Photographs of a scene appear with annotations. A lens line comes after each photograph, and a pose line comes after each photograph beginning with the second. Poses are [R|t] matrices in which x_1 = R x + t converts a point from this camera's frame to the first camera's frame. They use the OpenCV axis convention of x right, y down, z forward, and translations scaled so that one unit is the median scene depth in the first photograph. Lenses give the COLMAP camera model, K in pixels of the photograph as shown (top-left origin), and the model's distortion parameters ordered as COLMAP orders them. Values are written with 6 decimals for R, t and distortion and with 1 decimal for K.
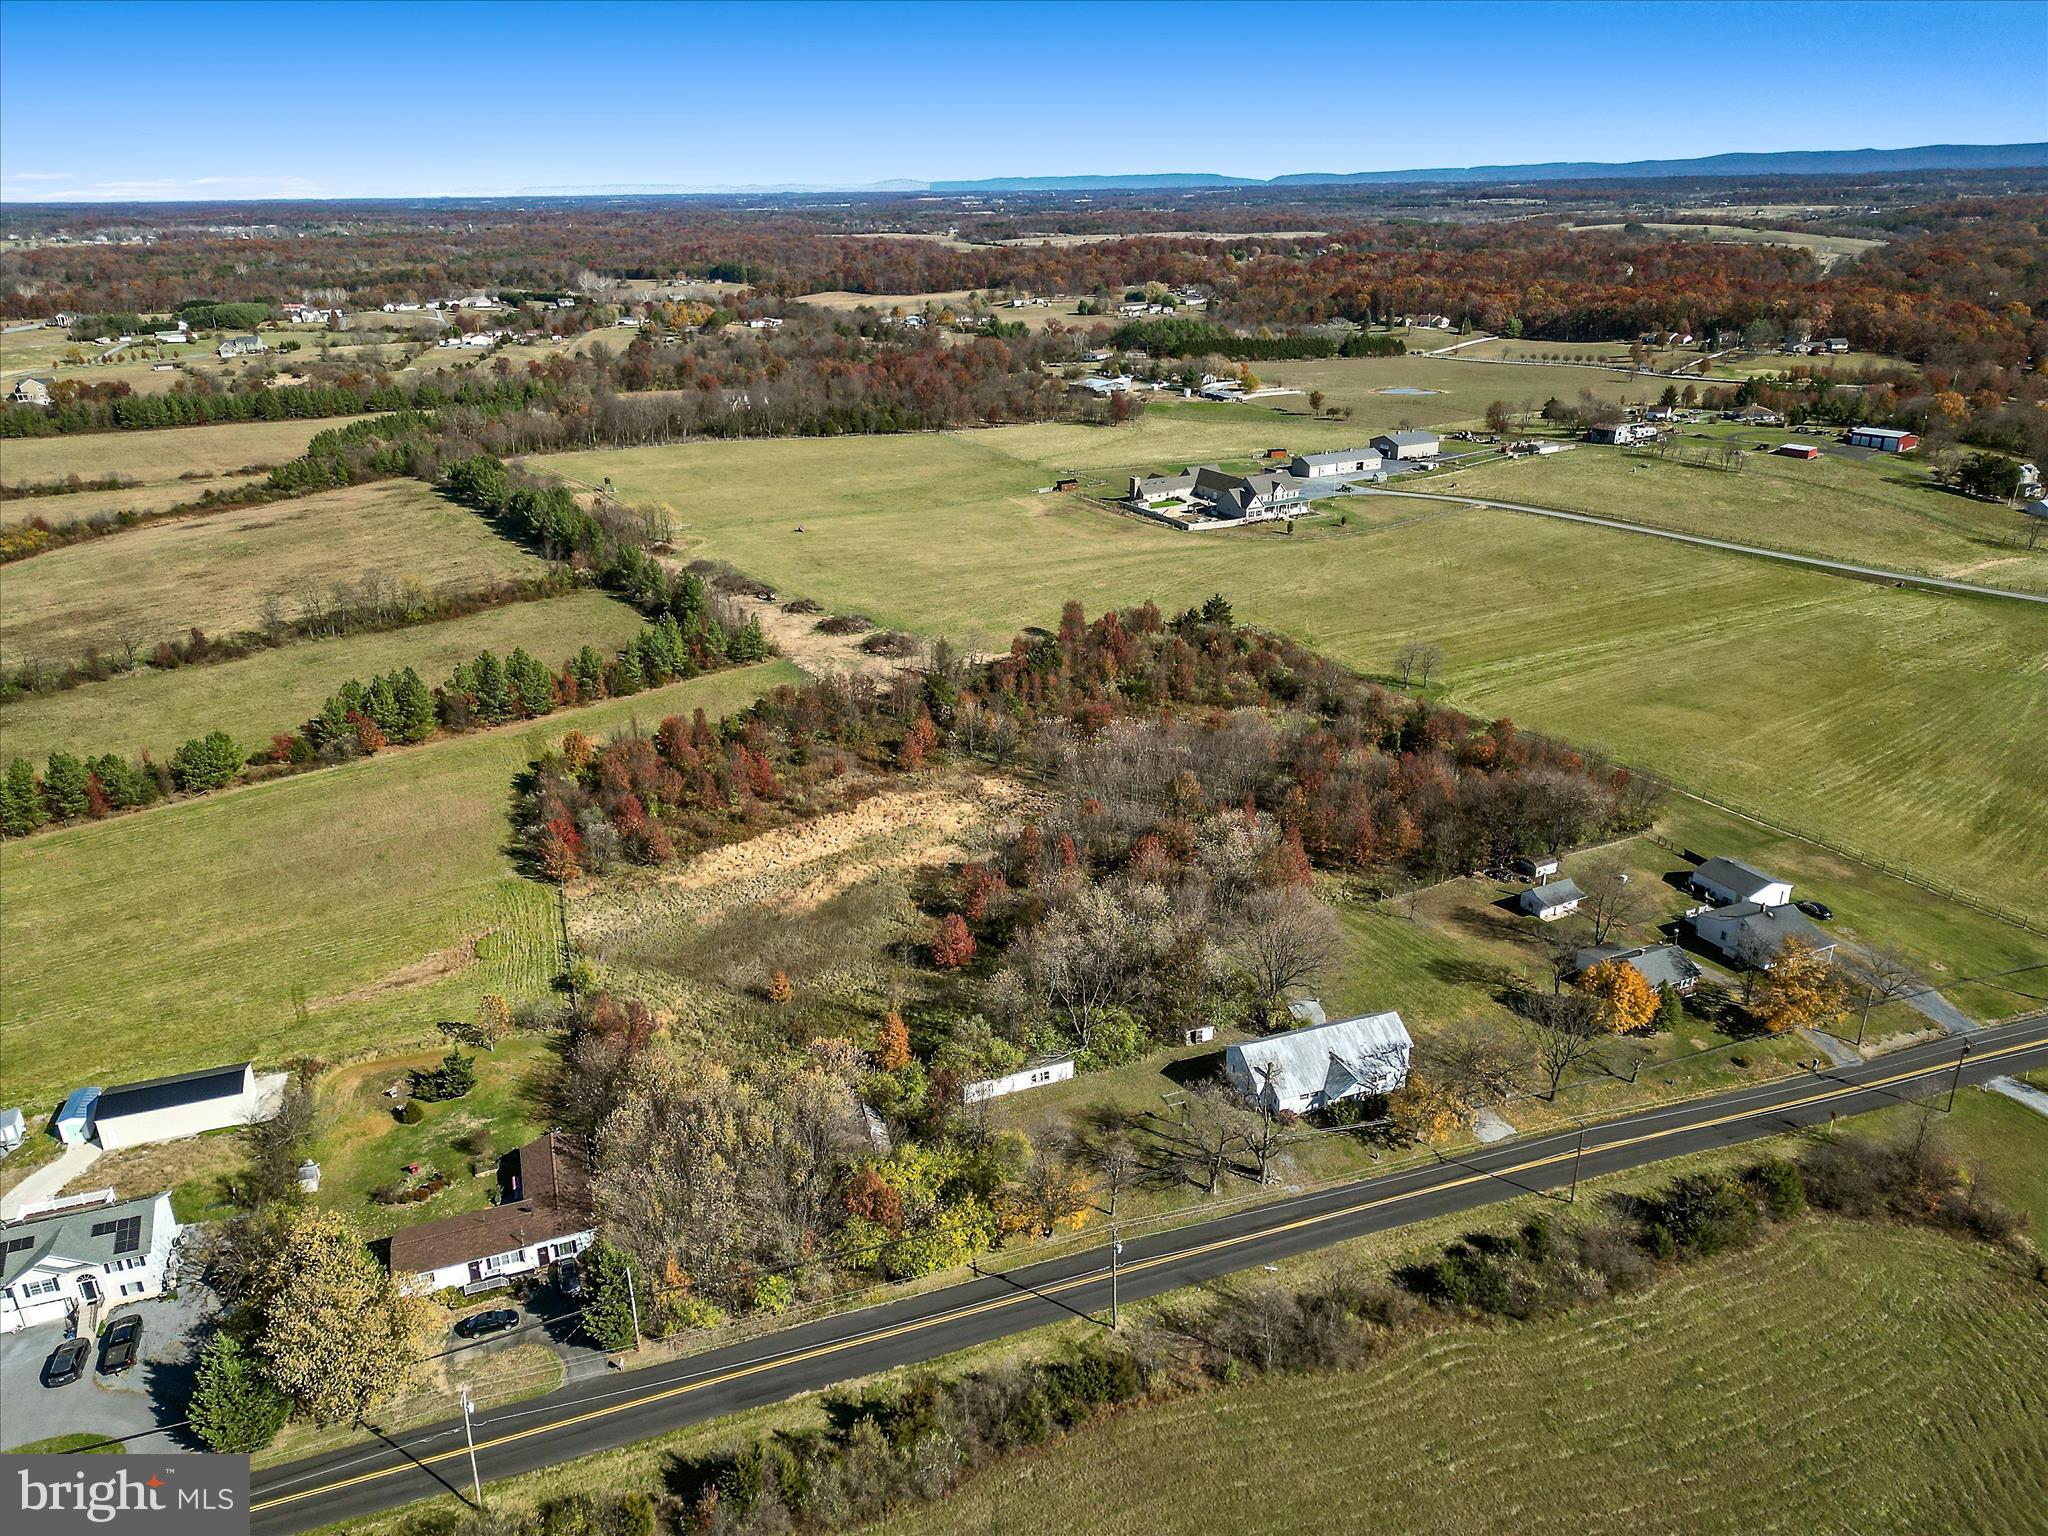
lens RADIAL K [[1430.2, 0, 1024.0], [0, 1430.2, 768.0], [0, 0, 1]] dist [0.070762, -0.058229]
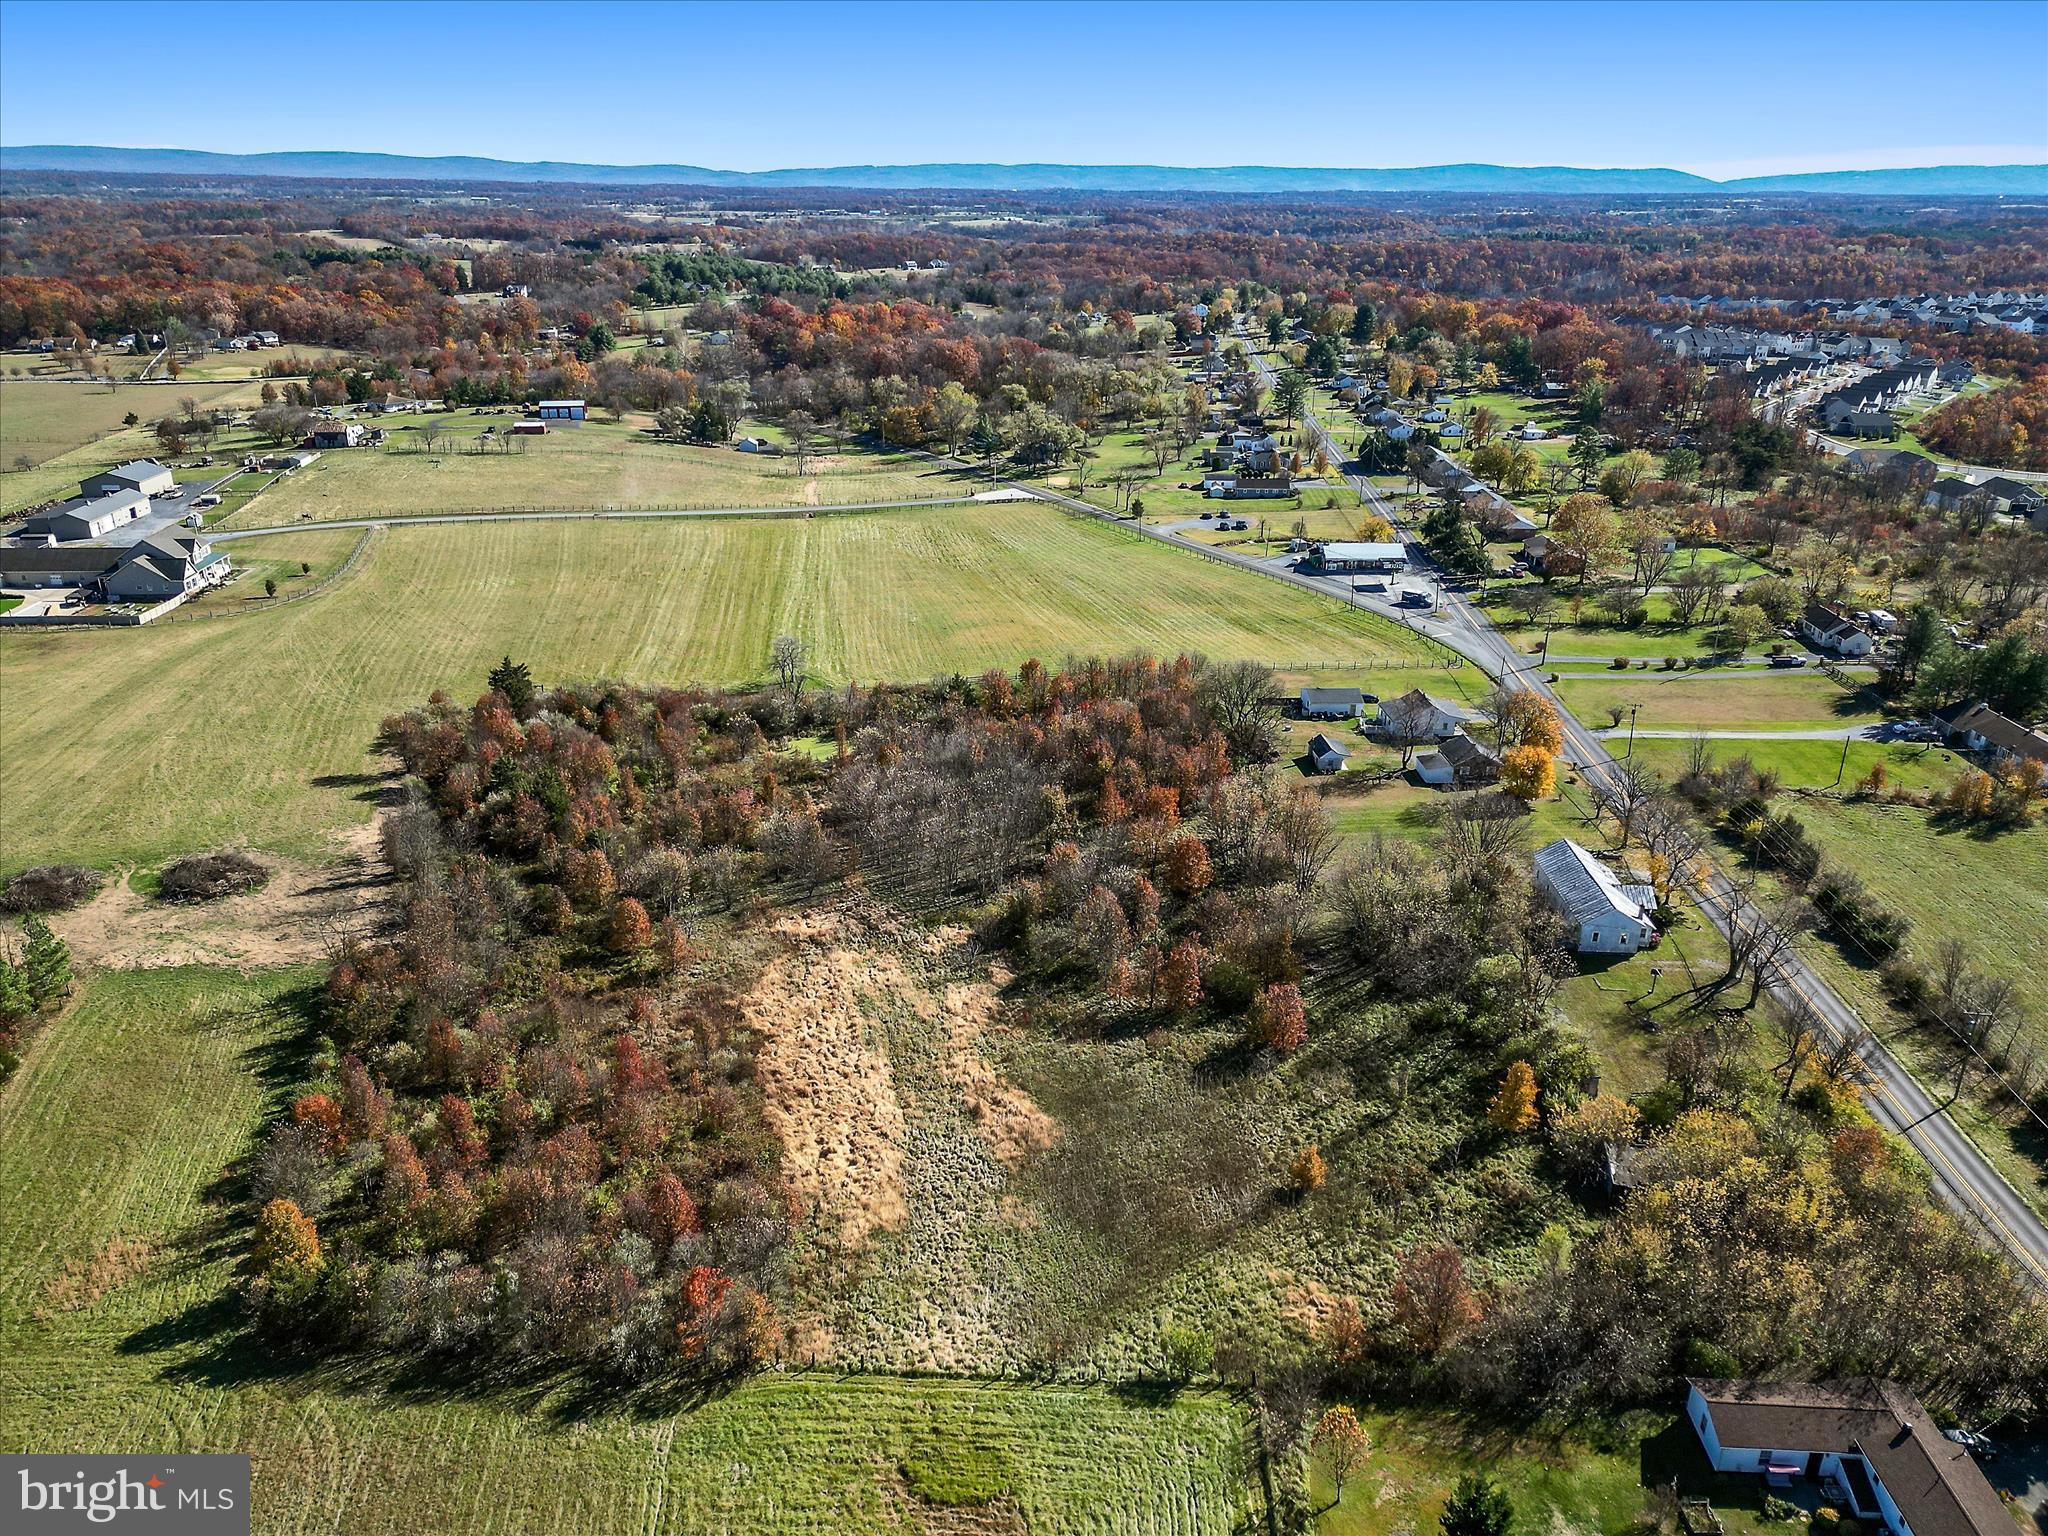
lens RADIAL K [[1430.2, 0, 1024.0], [0, 1430.2, 768.0], [0, 0, 1]] dist [0.070762, -0.058229]
pose [[0.388080, -0.329211, 0.860822, -0.553427], [0.332727, 0.921079, 0.202254, -0.163401], [-0.859469, 0.207928, 0.466989, 0.512834]]
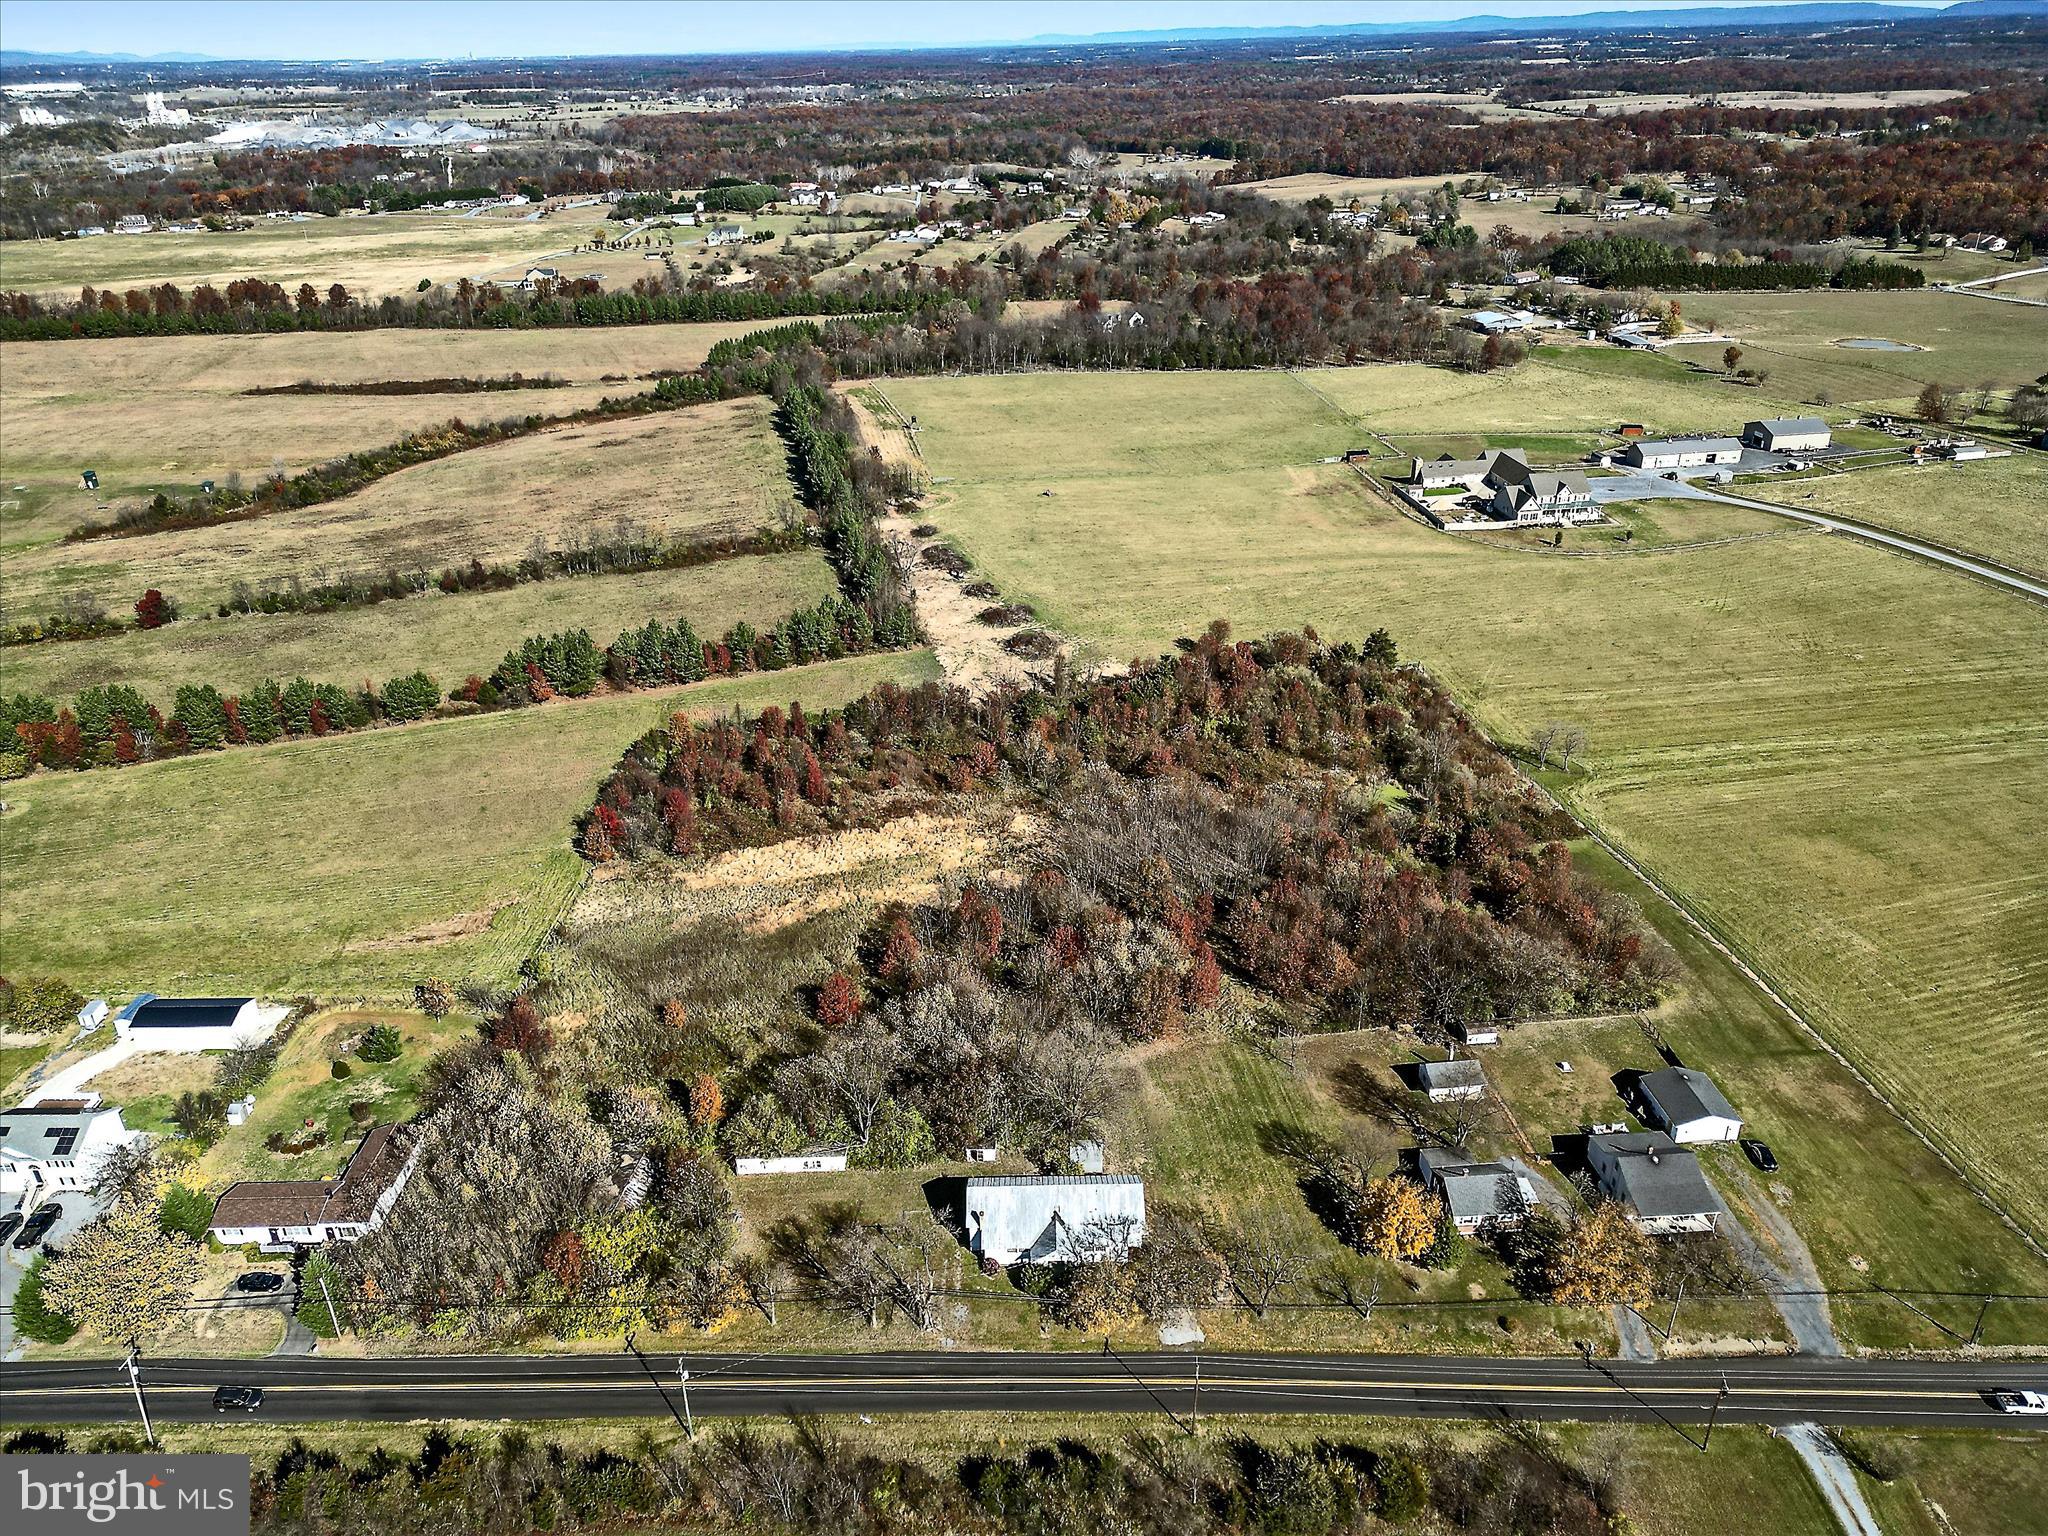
lens RADIAL K [[1430.2, 0, 1024.0], [0, 1430.2, 768.0], [0, 0, 1]] dist [0.070762, -0.058229]
pose [[0.937601, 0.151991, -0.312736, 0.279206], [-0.123287, 0.986287, 0.109717, -0.131904], [0.325123, -0.064315, 0.943482, 0.035569]]
